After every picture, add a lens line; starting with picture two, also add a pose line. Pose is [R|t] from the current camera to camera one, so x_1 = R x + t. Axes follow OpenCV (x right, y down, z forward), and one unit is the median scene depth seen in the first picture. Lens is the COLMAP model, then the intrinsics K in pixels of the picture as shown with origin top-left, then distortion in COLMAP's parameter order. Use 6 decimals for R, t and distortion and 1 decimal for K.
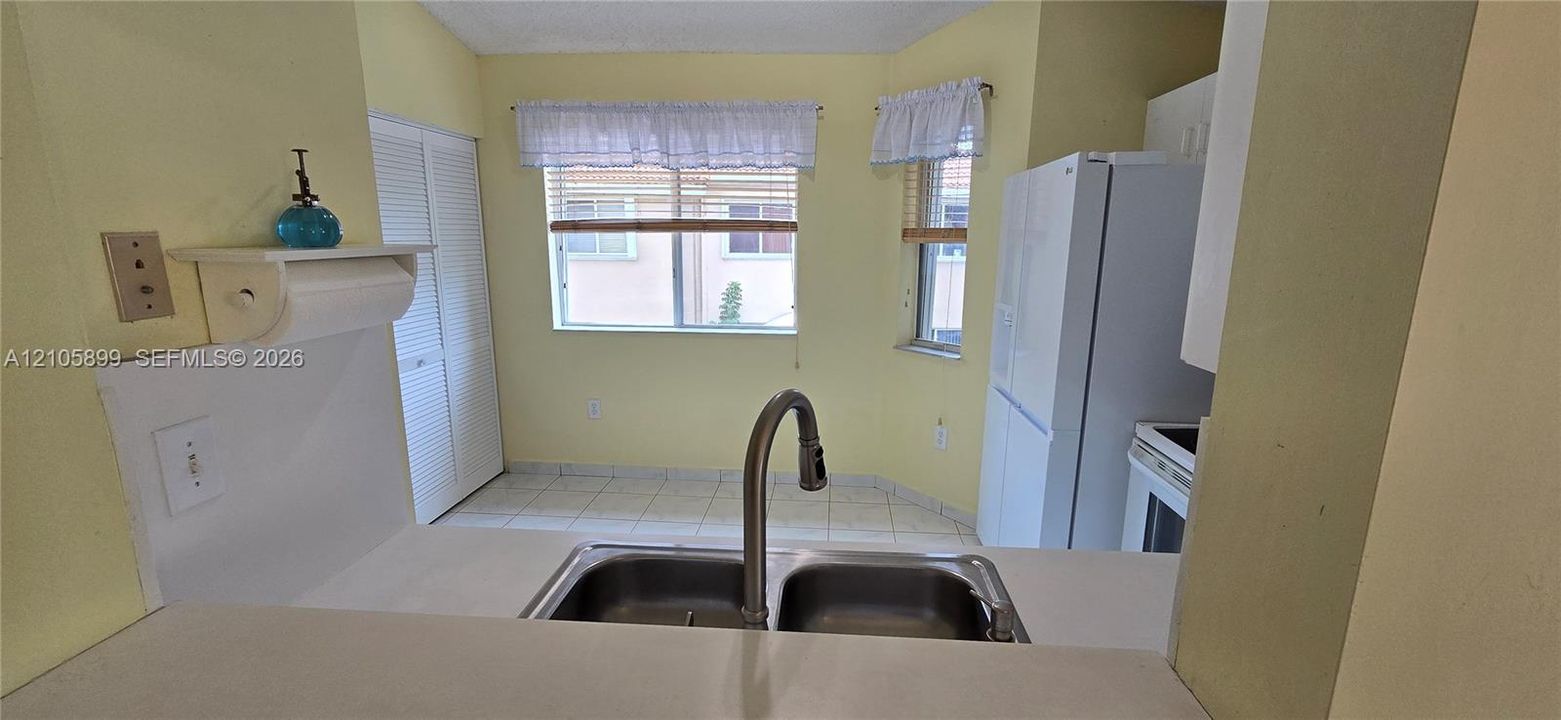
lens RADIAL K [[642.3, 0, 788.6], [0, 642.3, 366.3], [0, 0, 1]] dist [-0.001548, -0.000235]
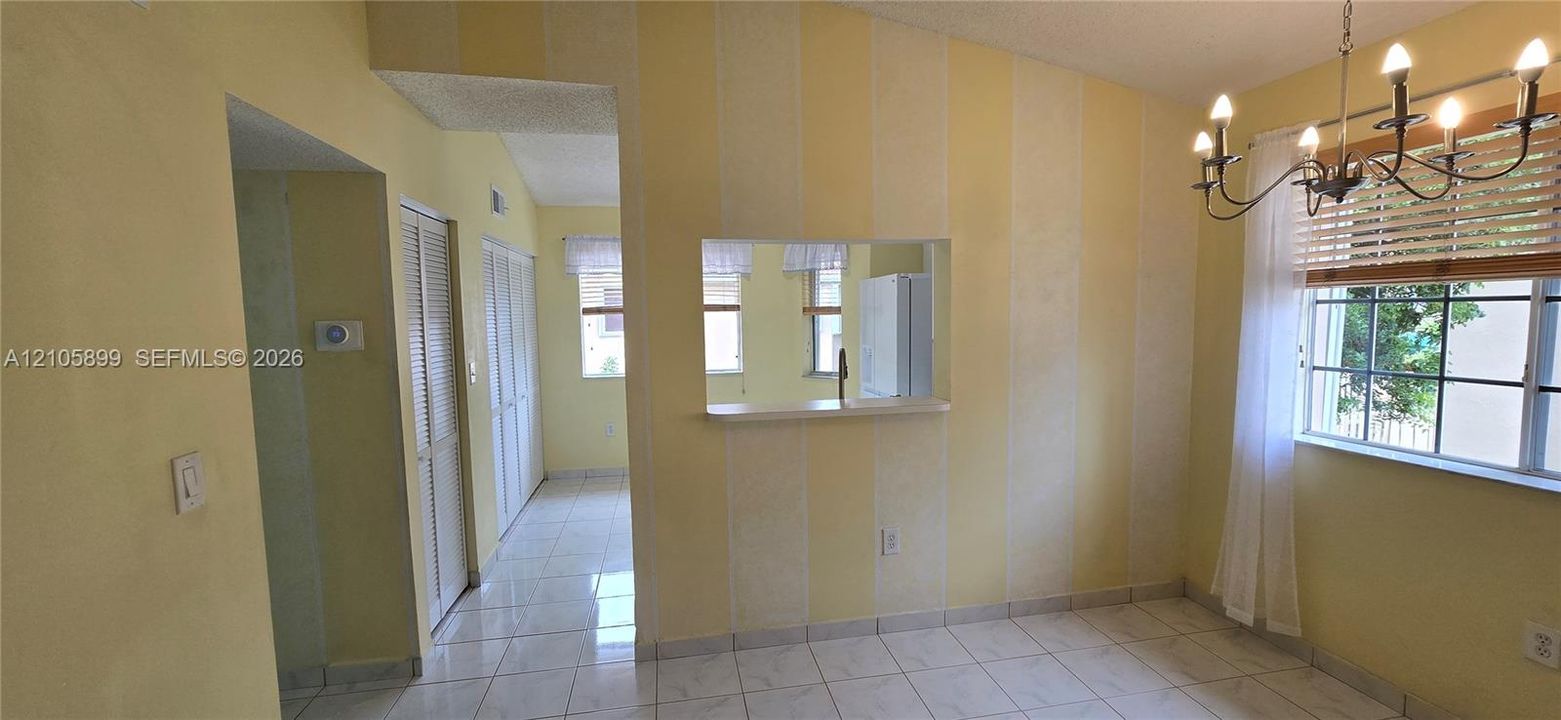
lens RADIAL K [[642.3, 0, 790.1], [0, 642.3, 370.6], [0, 0, 1]] dist [-0.001548, -0.000235]
pose [[0.963135, -0.048434, 0.264623, -0.325106], [0.078031, 0.991668, -0.102502, 0.131689], [-0.257453, 0.119372, 0.958889, -0.640934]]
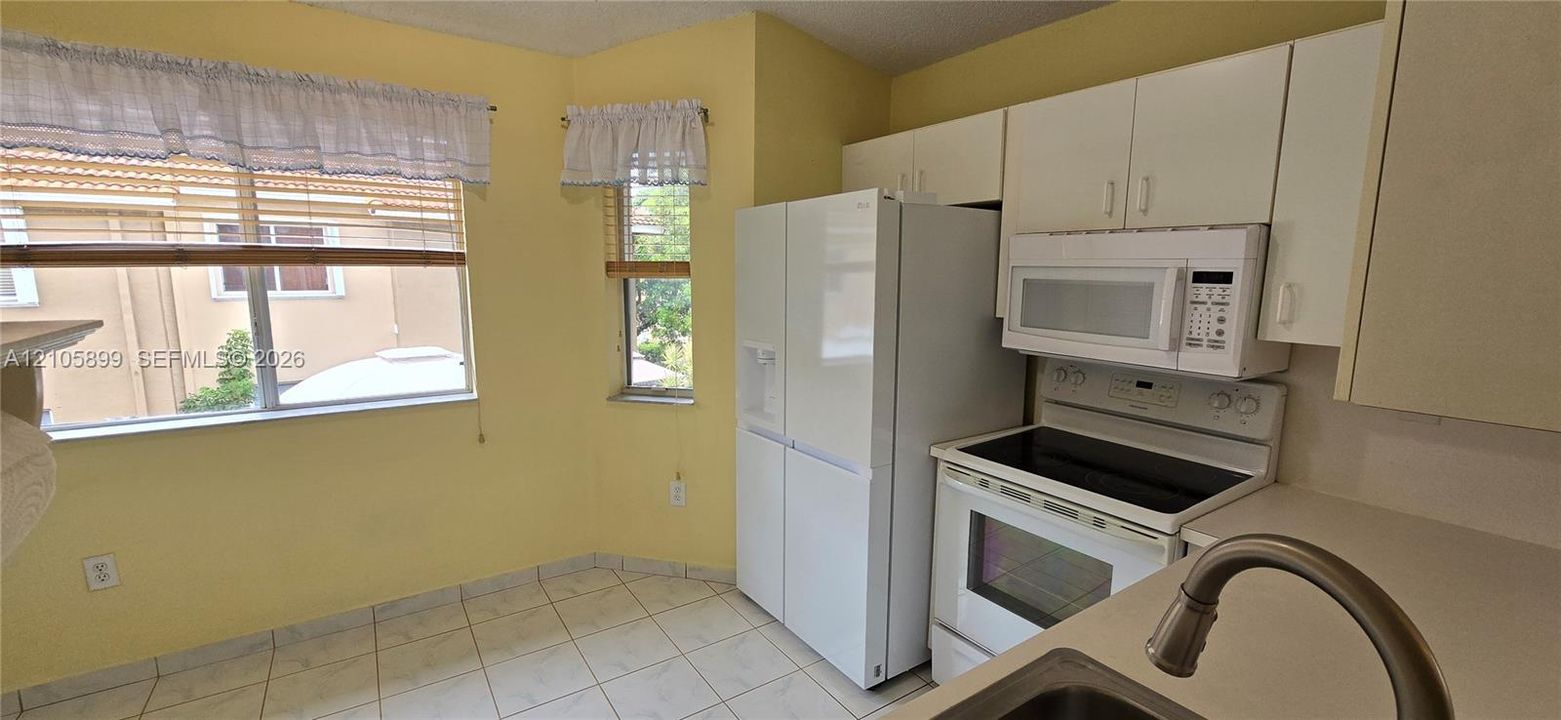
lens RADIAL K [[642.3, 0, 785.7], [0, 642.3, 366.7], [0, 0, 1]] dist [-0.001548, -0.000235]
pose [[0.786712, -0.096244, 0.609772, -0.171768], [0.124351, 0.992231, -0.003823, -0.041403], [-0.604666, 0.078833, 0.792568, 0.183148]]
